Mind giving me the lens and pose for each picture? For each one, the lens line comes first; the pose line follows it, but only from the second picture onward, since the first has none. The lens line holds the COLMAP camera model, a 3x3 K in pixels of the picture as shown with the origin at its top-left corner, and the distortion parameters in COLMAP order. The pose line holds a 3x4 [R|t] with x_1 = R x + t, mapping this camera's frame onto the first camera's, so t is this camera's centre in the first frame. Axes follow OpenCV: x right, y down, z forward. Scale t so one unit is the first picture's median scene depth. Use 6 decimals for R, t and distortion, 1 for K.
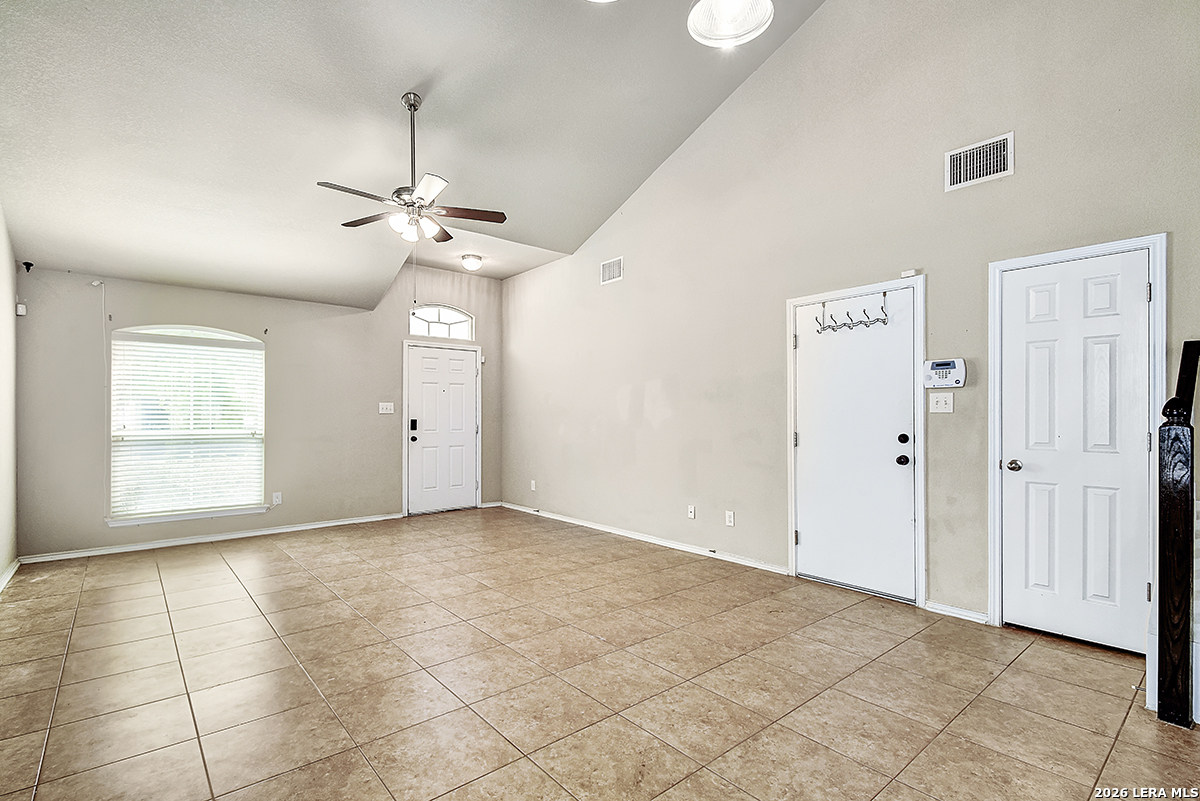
lens RADIAL K [[554.2, 0, 589.6], [0, 554.2, 416.7], [0, 0, 1]] dist [0.018096, -0.011530]
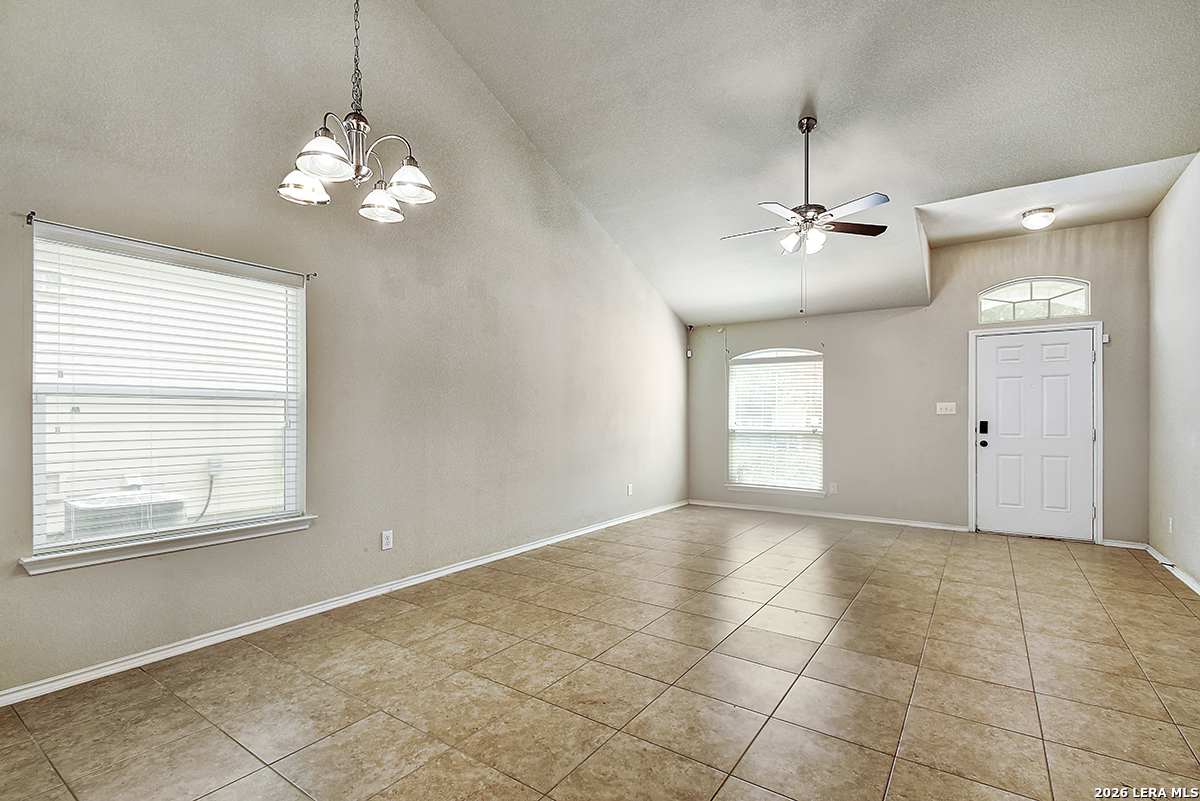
lens RADIAL K [[554.2, 0, 589.6], [0, 554.2, 416.7], [0, 0, 1]] dist [0.018096, -0.011530]
pose [[0.253705, 0.001379, -0.967281, 0.525588], [-0.002662, 0.999996, 0.000727, -0.001226], [0.967278, 0.002390, 0.253707, 0.272131]]
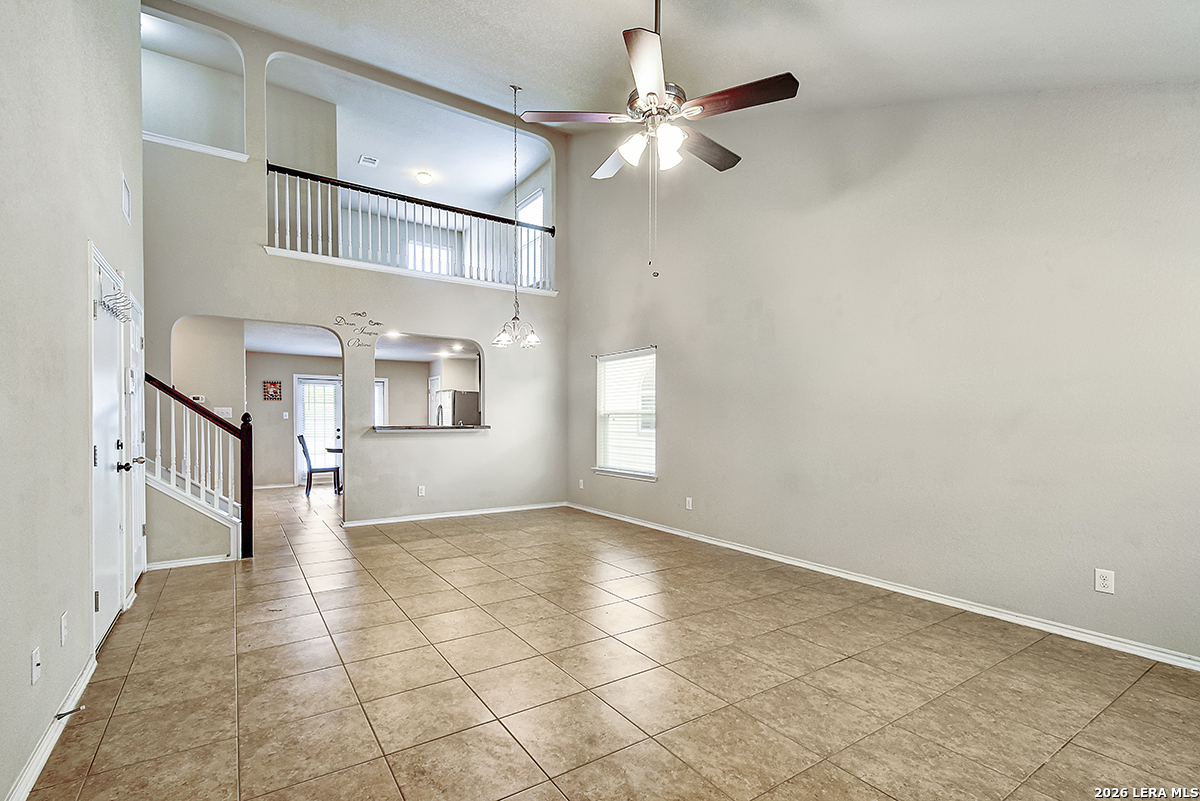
lens RADIAL K [[541.3, 0, 590.0], [0, 541.3, 424.9], [0, 0, 1]] dist [0.021259, -0.012200]
pose [[-0.993308, -0.005191, 0.115378, -0.268312], [-0.004413, 0.999966, 0.007004, -0.002528], [-0.115411, 0.006448, -0.993297, 1.435583]]
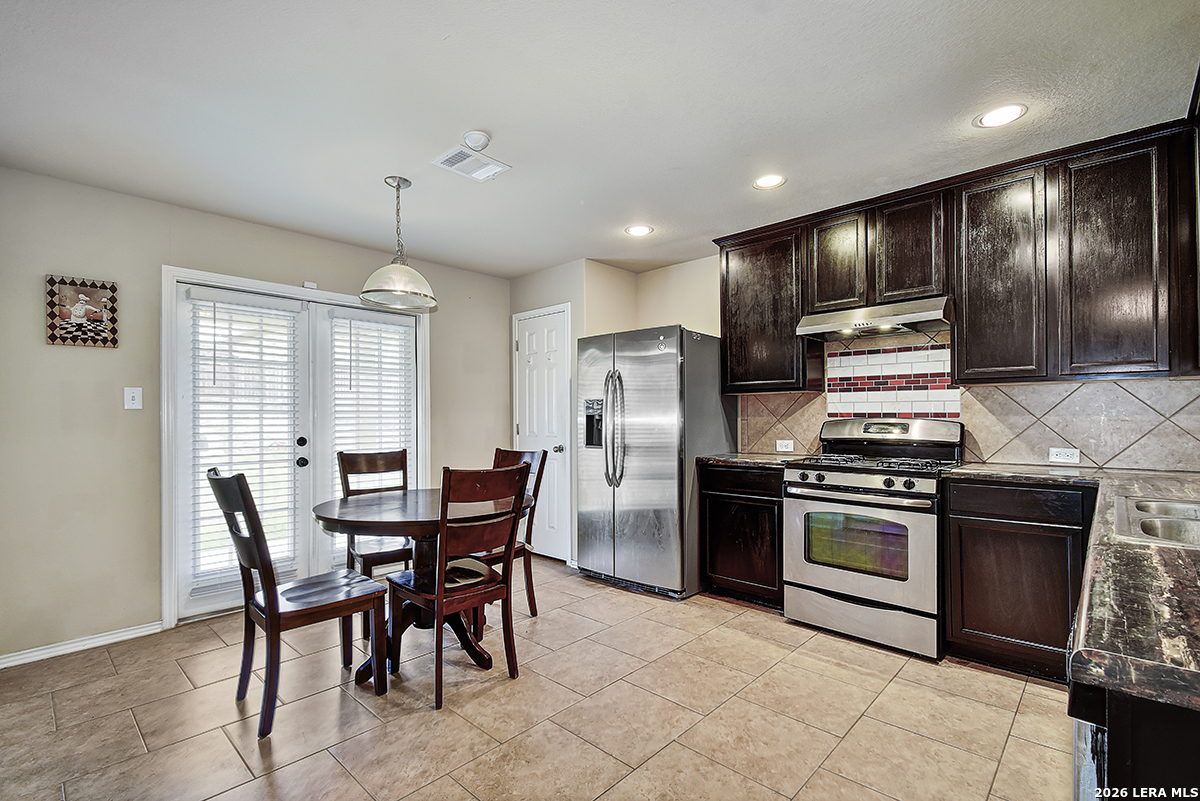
lens RADIAL K [[533.6, 0, 585.6], [0, 533.6, 413.6], [0, 0, 1]] dist [0.019416, -0.011620]
pose [[-0.993977, 0.002887, -0.109549, 0.701904], [0.003589, 0.999974, -0.006210, 0.005408], [0.109529, -0.006566, -0.993962, 0.144010]]
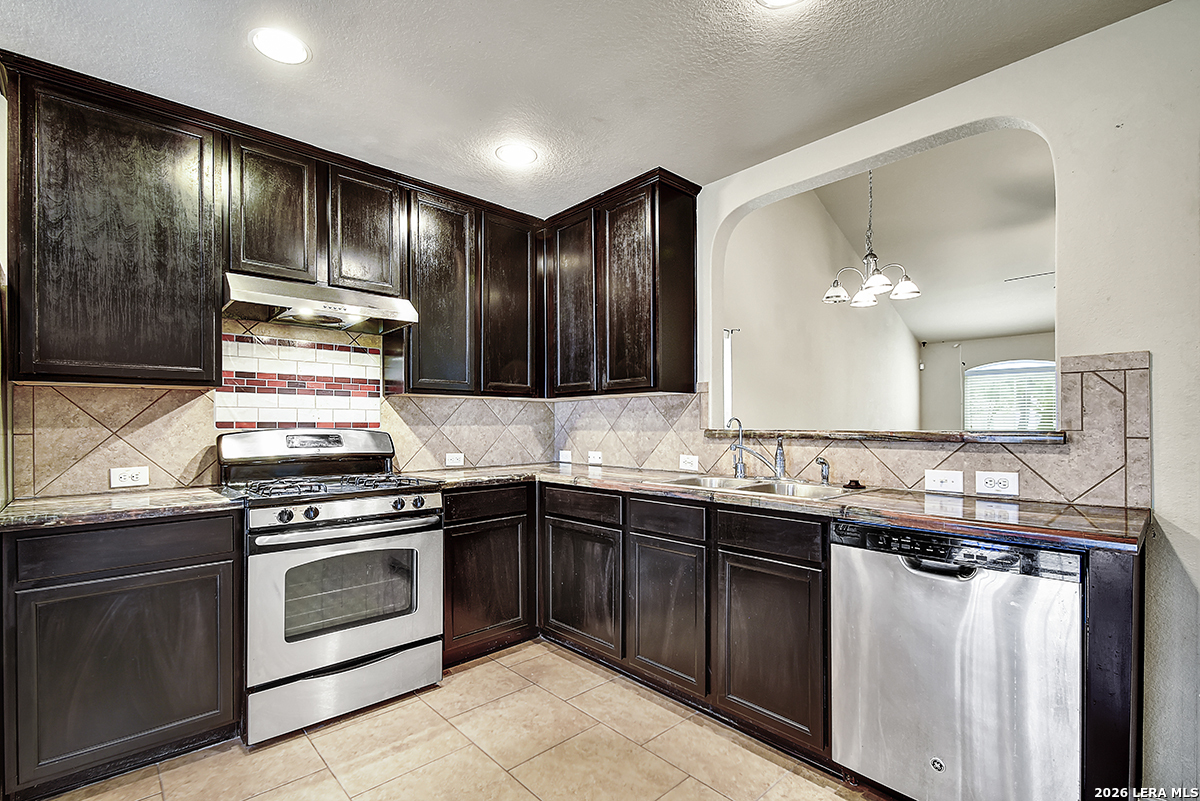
lens RADIAL K [[540.5, 0, 582.7], [0, 540.5, 426.5], [0, 0, 1]] dist [0.022998, -0.016345]
pose [[0.036159, 0.004099, -0.999338, 0.819265], [0.003177, 0.999986, 0.004216, 0.004615], [0.999341, -0.003328, 0.036146, -0.247937]]
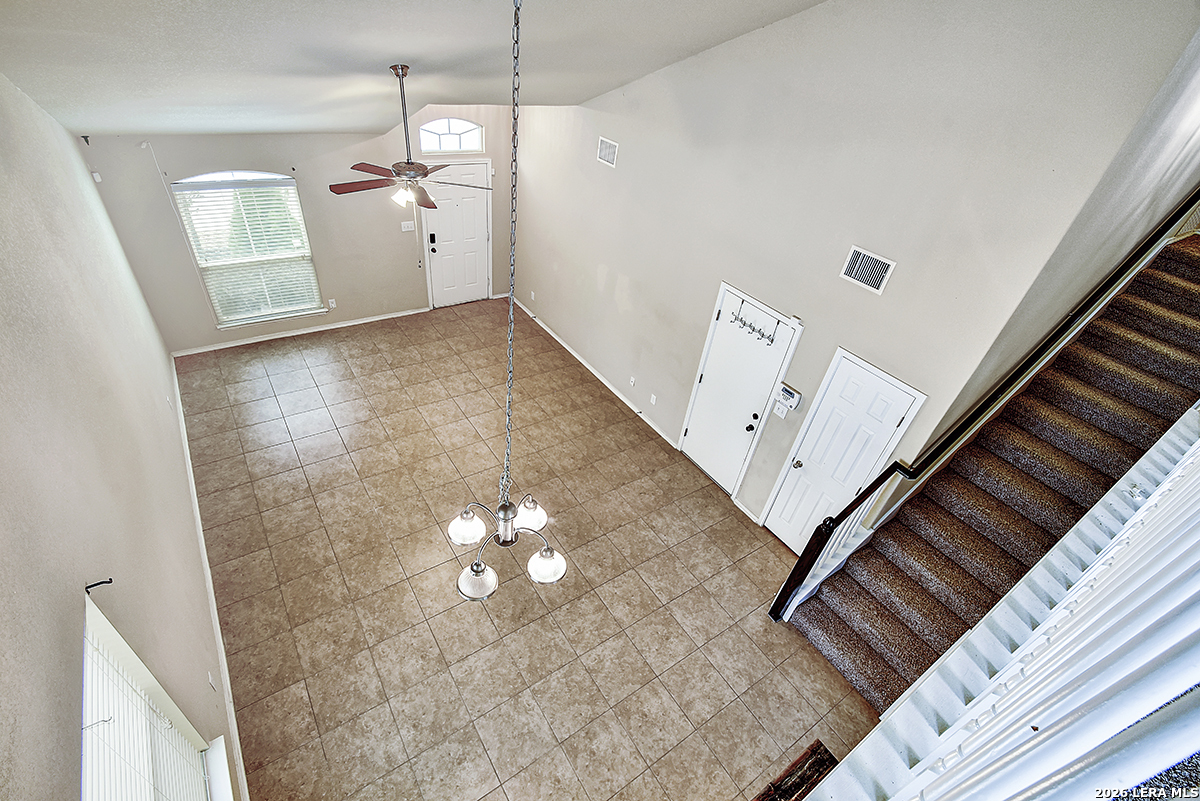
lens RADIAL K [[532.7, 0, 597.8], [0, 532.7, 415.4], [0, 0, 1]] dist [0.017504, -0.010816]
pose [[0.989019, 0.147785, 0.001443, 0.115964], [-0.117662, 0.781442, 0.612784, -0.610687], [0.089432, -0.606225, 0.790249, -0.120111]]
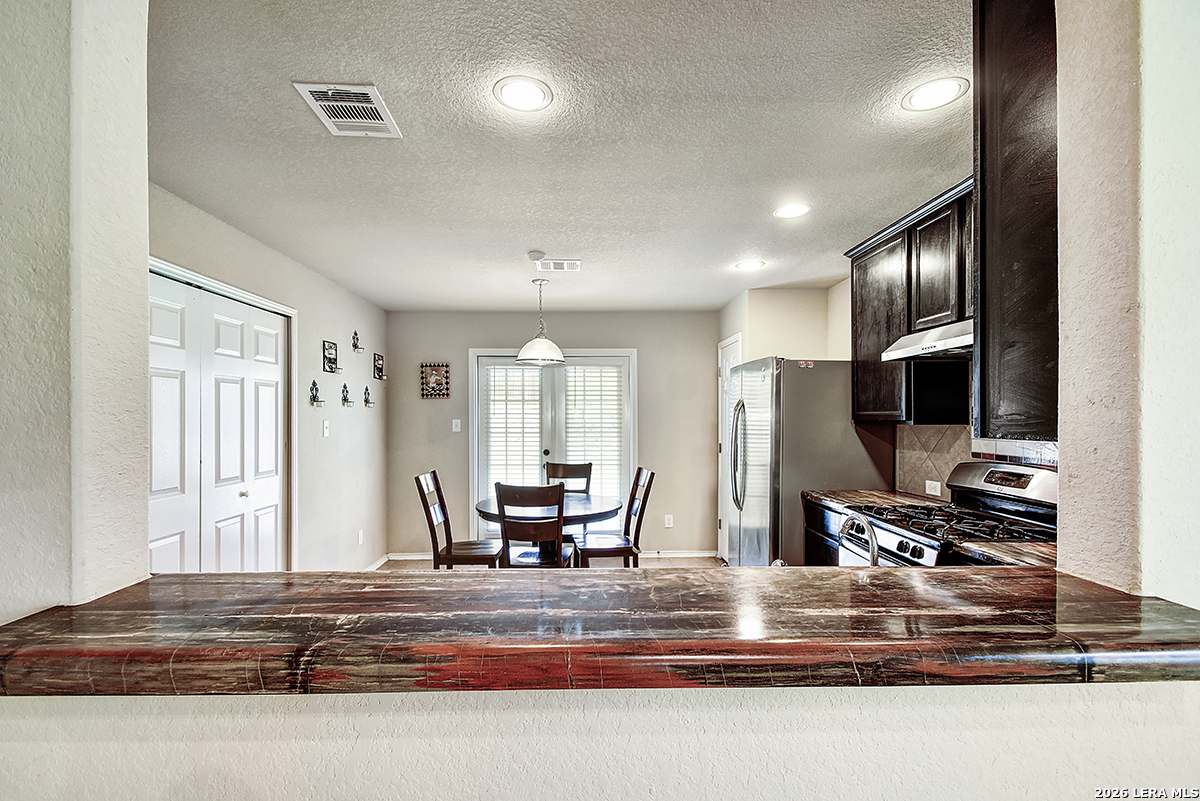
lens RADIAL K [[532.7, 0, 597.8], [0, 532.7, 415.4], [0, 0, 1]] dist [0.017504, -0.010816]
pose [[-0.783799, 0.000117, 0.621015, 0.224534], [-0.001248, 0.999998, -0.001763, -0.039026], [-0.621014, -0.002157, -0.783797, 0.151309]]
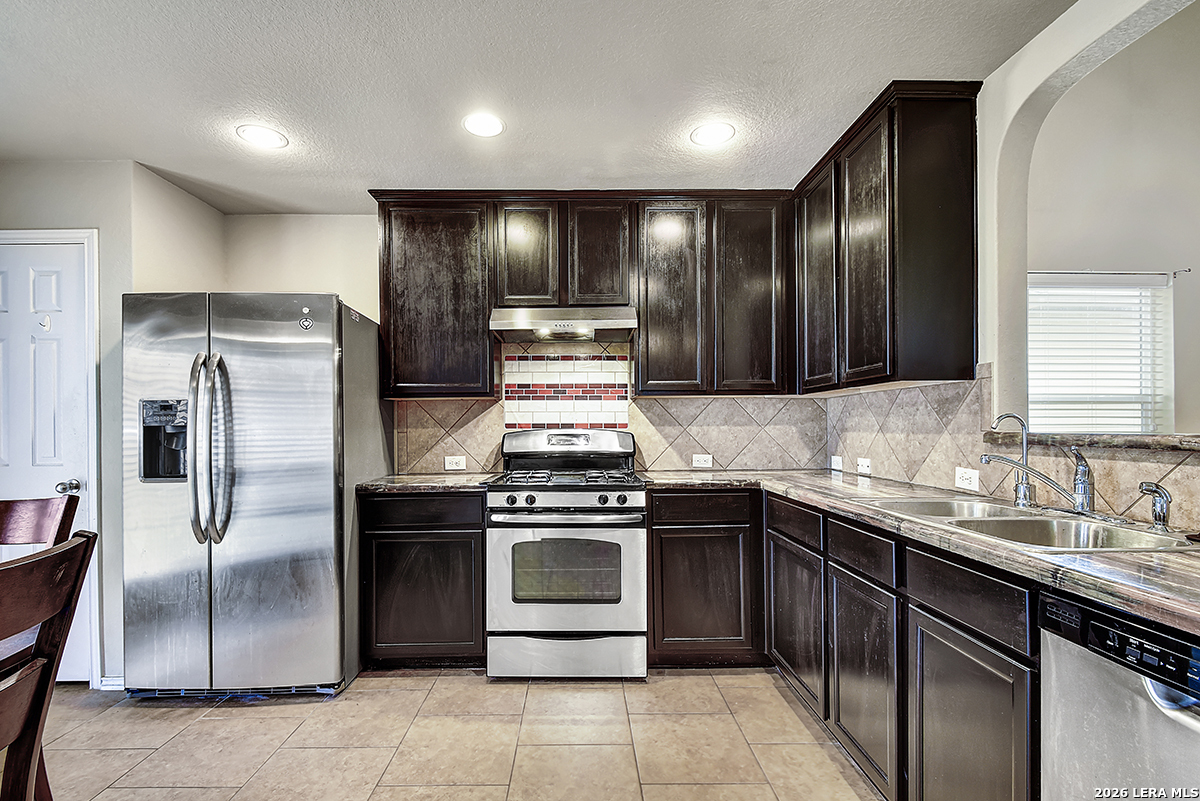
lens RADIAL K [[540.5, 0, 582.7], [0, 540.5, 426.5], [0, 0, 1]] dist [0.022998, -0.016345]
pose [[-0.633825, 0.003988, -0.773466, 0.742764], [0.005515, 0.999985, 0.000636, 0.004849], [0.773457, -0.003863, -0.633837, -0.072578]]
